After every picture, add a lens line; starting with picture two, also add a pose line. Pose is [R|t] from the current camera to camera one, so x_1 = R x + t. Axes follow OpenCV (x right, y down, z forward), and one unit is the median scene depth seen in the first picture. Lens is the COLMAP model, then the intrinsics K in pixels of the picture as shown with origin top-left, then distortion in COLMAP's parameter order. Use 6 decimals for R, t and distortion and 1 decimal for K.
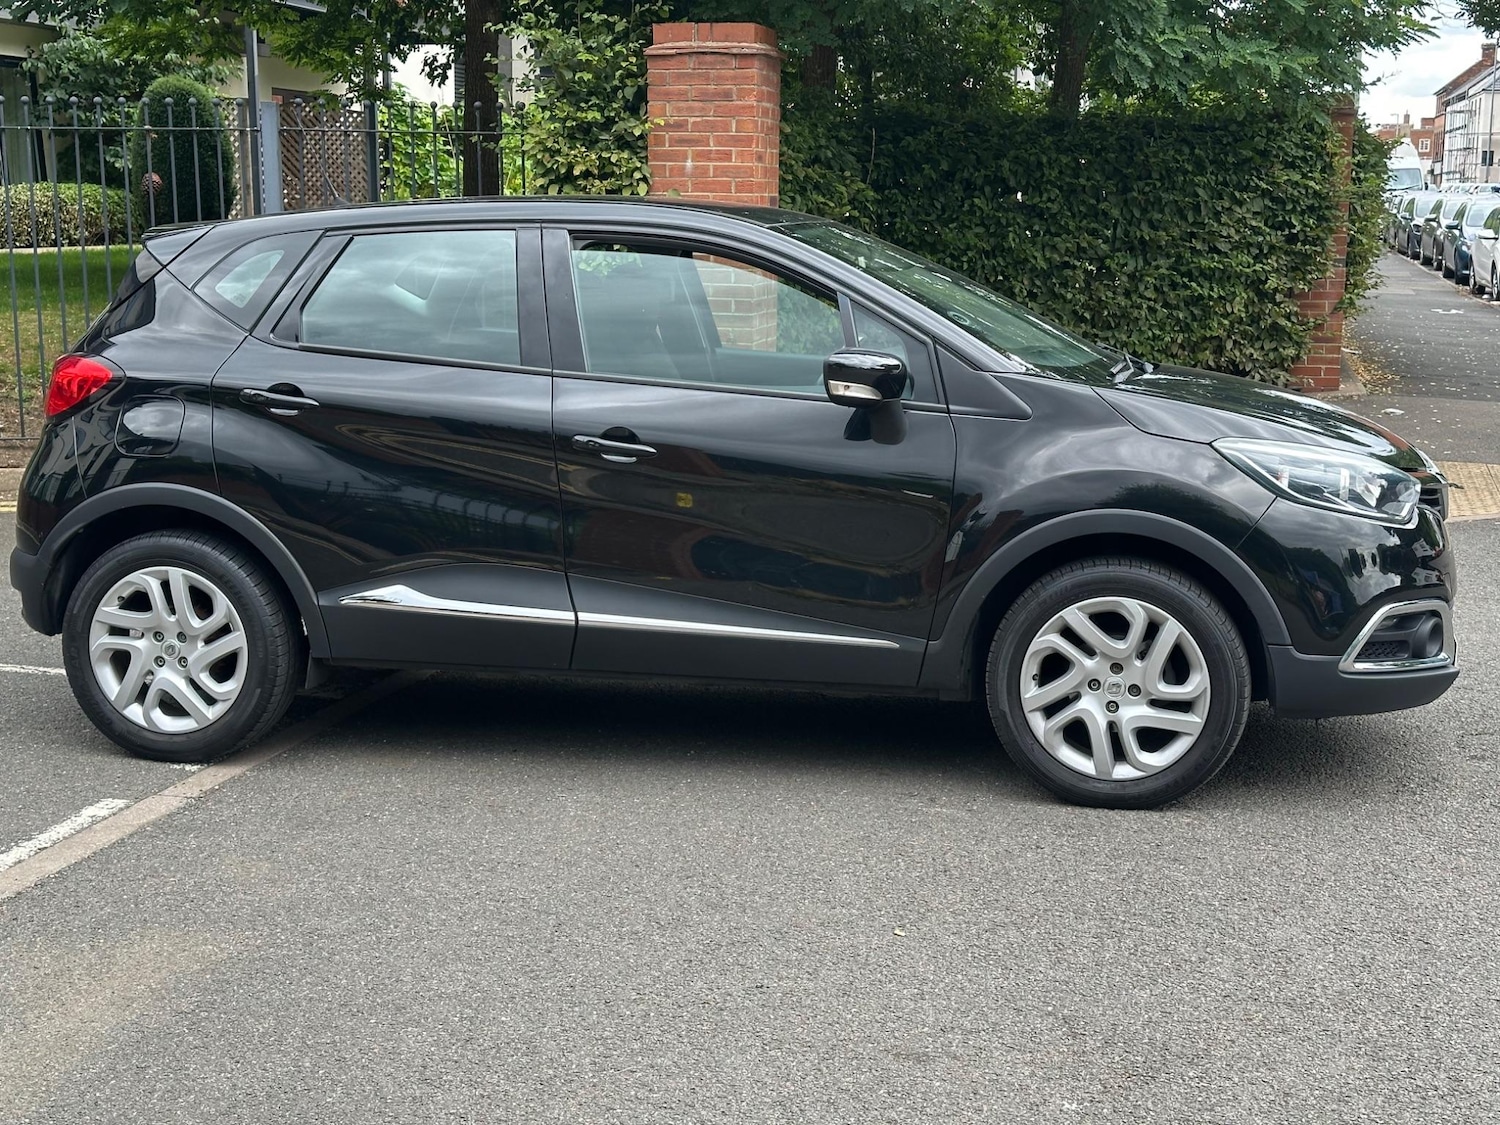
lens RADIAL K [[2069.1, 0, 773.8], [0, 2069.1, 543.1], [0, 0, 1]] dist [0.201116, -0.409988]
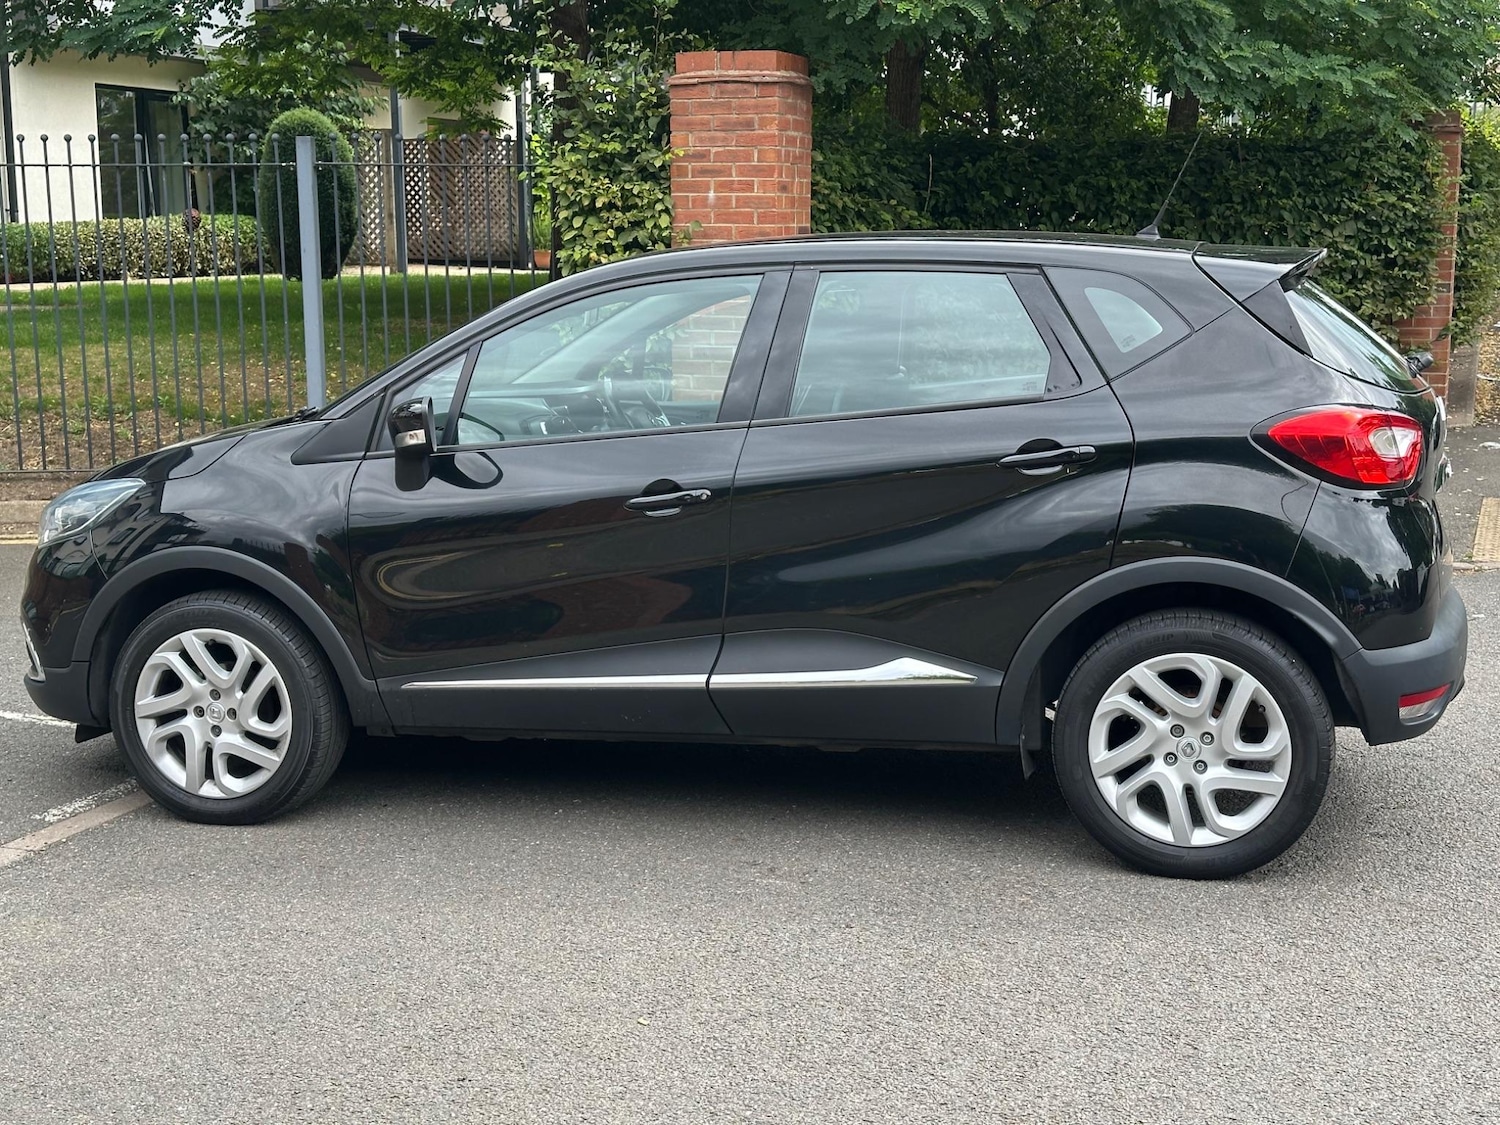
lens RADIAL K [[2069.8, 0, 773.6], [0, 2069.8, 564.0], [0, 0, 1]] dist [0.206318, -0.437926]
pose [[0.994867, 0.008743, -0.100808, 0.088777], [-0.008669, 0.999962, 0.001166, -0.009333], [0.100814, -0.000286, 0.994905, 0.025493]]
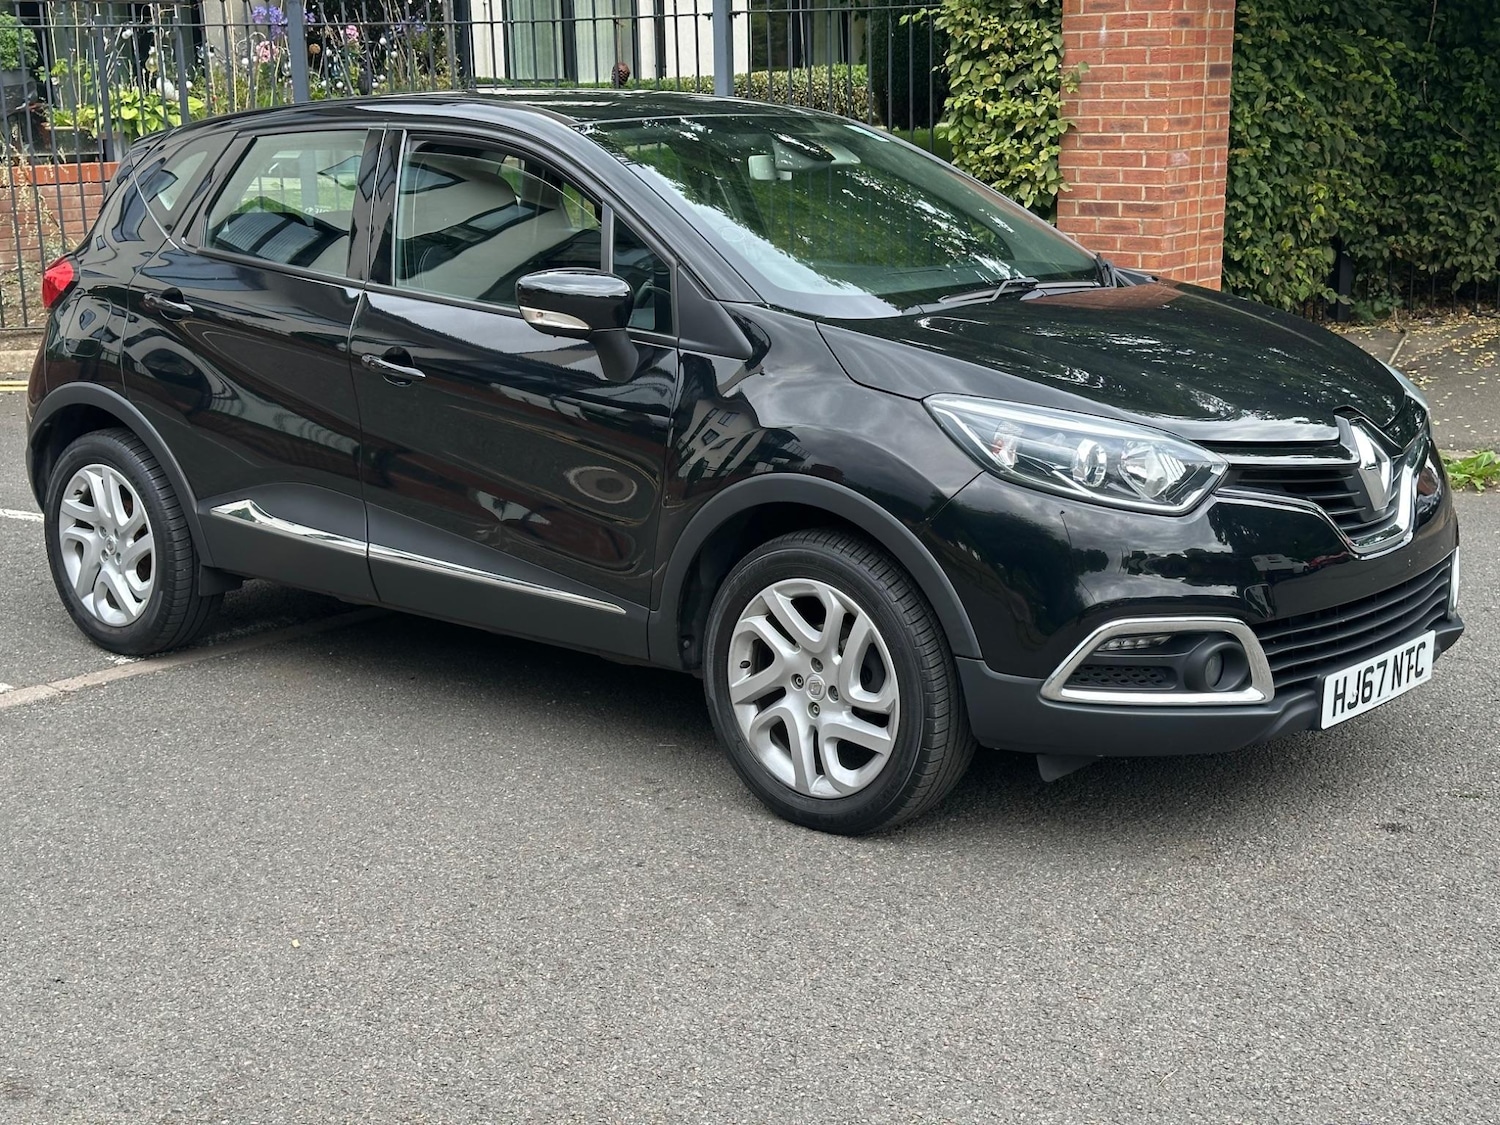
lens RADIAL K [[2067.9, 0, 779.6], [0, 2067.9, 568.7], [0, 0, 1]] dist [0.209753, -0.449688]
pose [[0.885874, 0.085996, -0.455886, 0.264306], [-0.052097, 0.994894, 0.086437, -0.024526], [0.460992, -0.052822, 0.885831, 0.131228]]
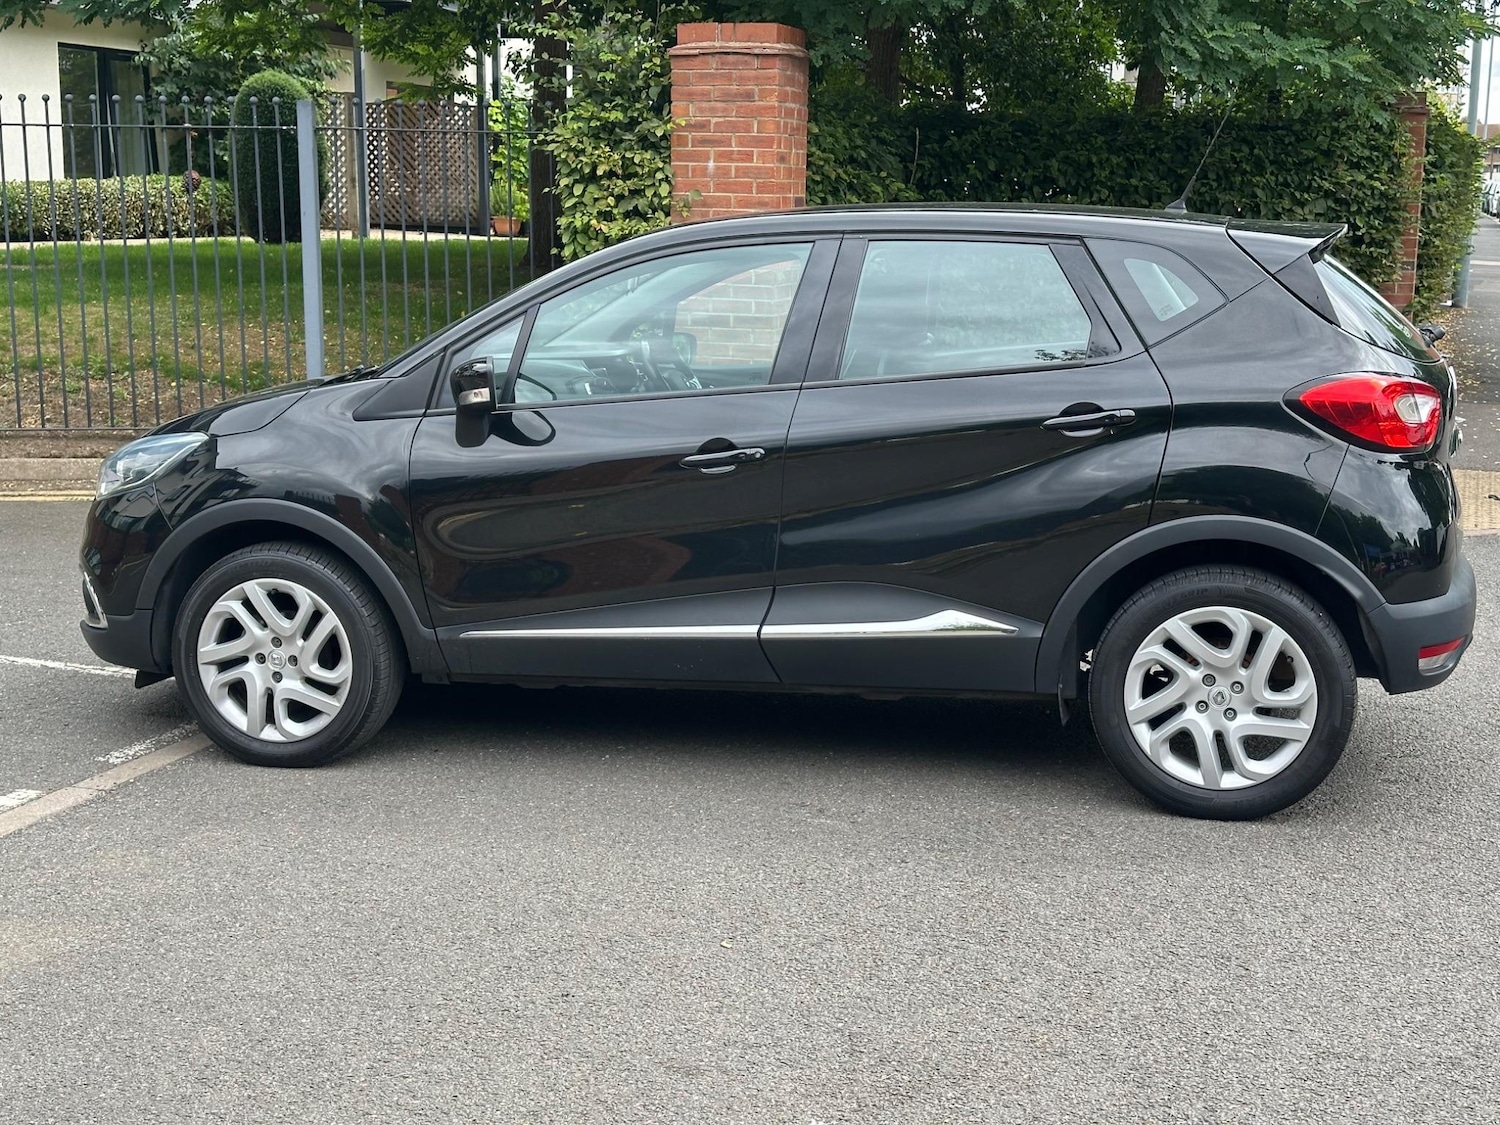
lens RADIAL K [[2067.9, 0, 779.6], [0, 2067.9, 568.7], [0, 0, 1]] dist [0.209753, -0.449688]
pose [[0.997589, 0.018083, -0.067000, 0.062587], [-0.017006, 0.999717, 0.016607, -0.004970], [0.067281, -0.015427, 0.997615, 0.000014]]
